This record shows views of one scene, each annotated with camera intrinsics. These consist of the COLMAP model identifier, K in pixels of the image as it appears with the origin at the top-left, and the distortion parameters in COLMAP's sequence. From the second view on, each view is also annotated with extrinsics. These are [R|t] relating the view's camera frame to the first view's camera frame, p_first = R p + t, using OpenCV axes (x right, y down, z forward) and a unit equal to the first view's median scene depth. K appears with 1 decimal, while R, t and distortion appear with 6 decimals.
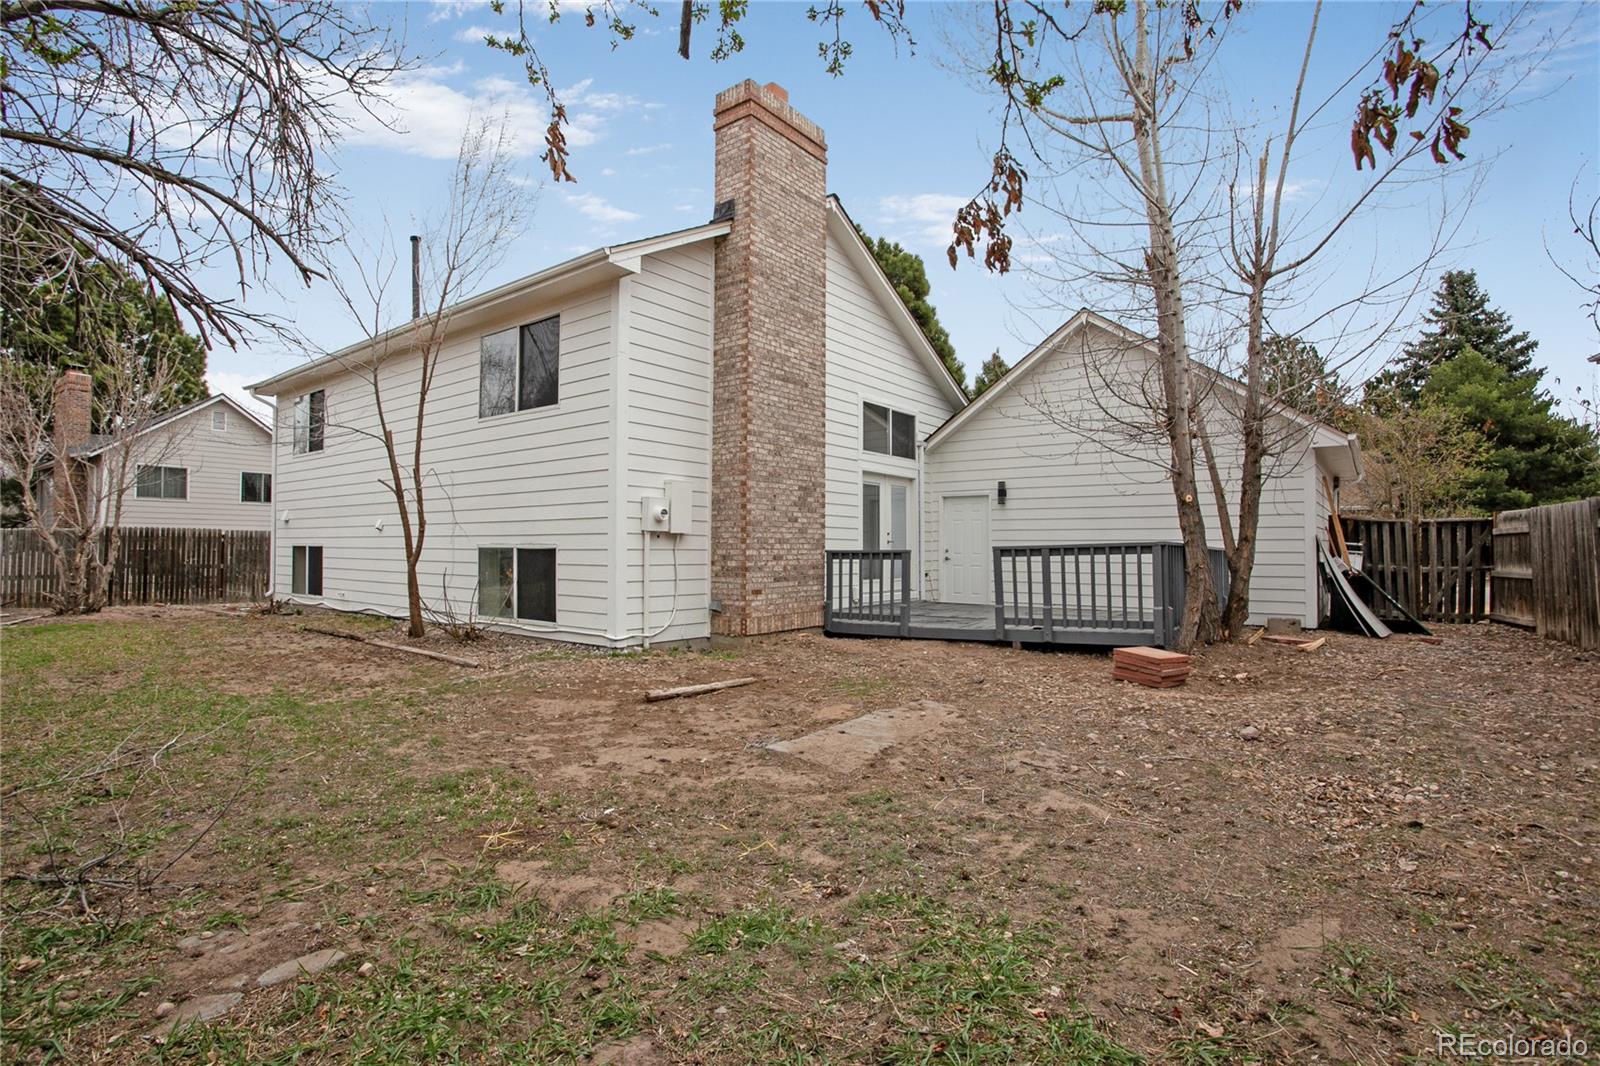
lens RADIAL K [[767.2, 0, 774.5], [0, 767.2, 532.7], [0, 0, 1]] dist [-0.030753, 0.000206]
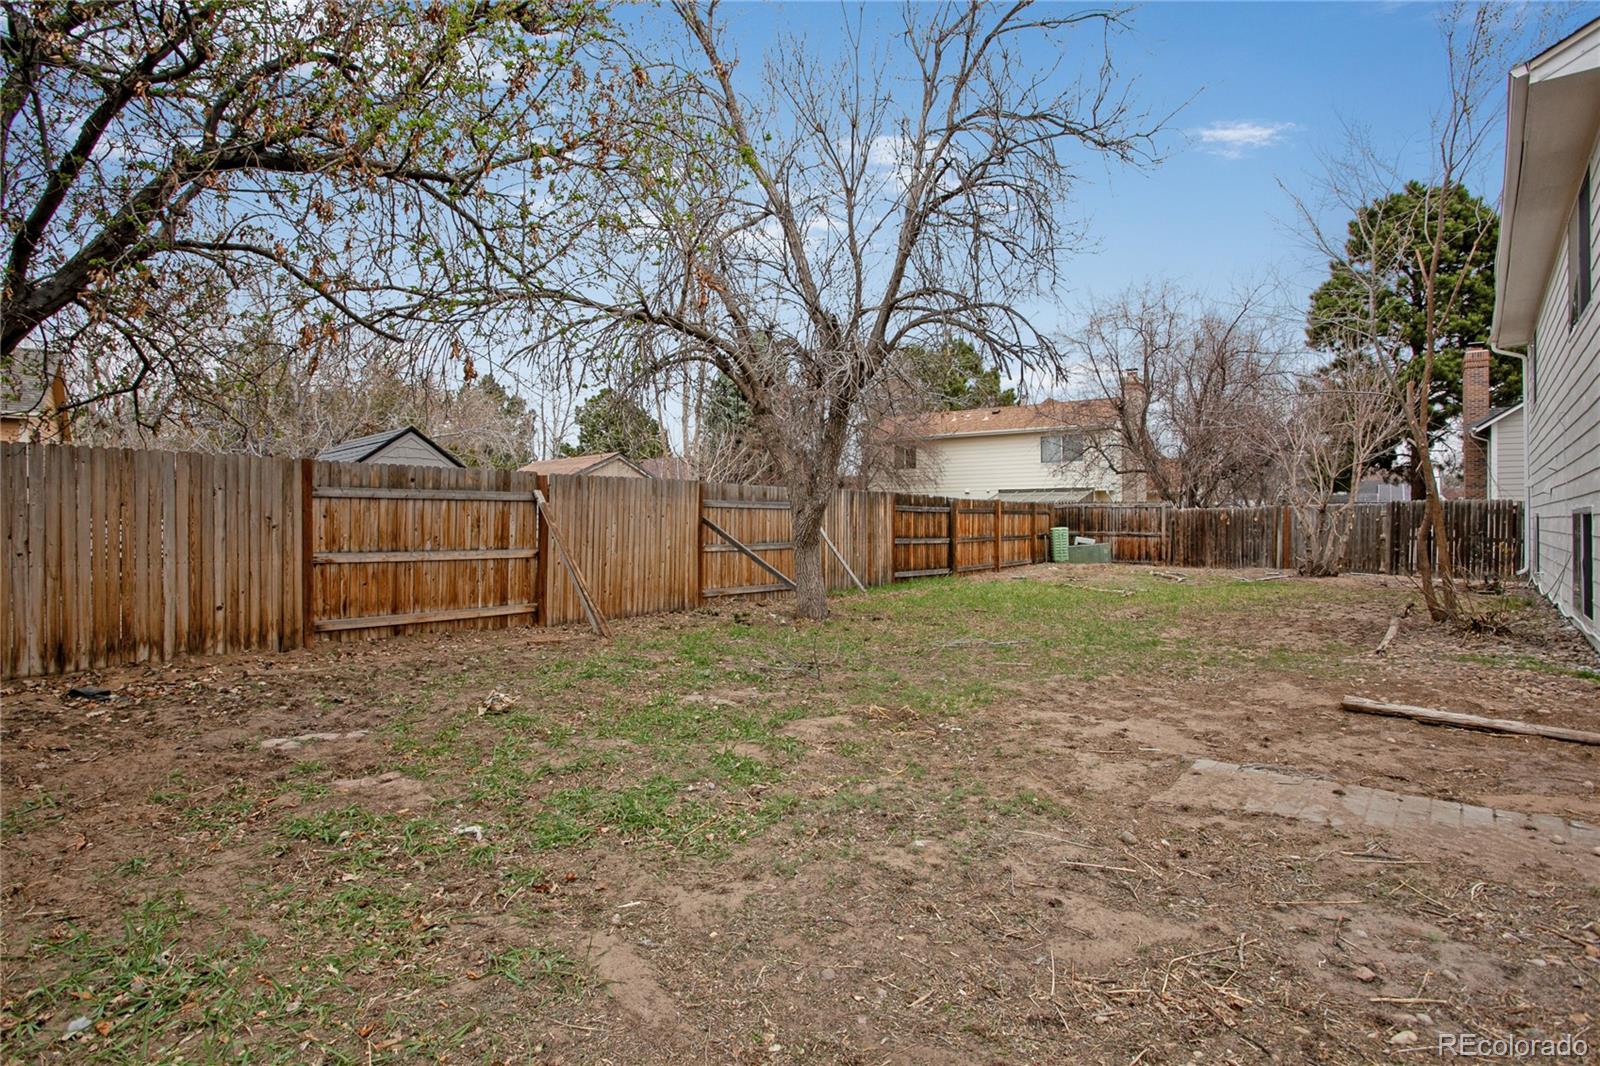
lens RADIAL K [[767.2, 0, 774.5], [0, 767.2, 532.7], [0, 0, 1]] dist [-0.030753, 0.000206]
pose [[-0.059688, 0.004807, -0.998206, 0.970158], [0.023314, 0.999722, 0.003420, 0.052859], [0.997945, -0.023068, -0.059783, 0.794545]]
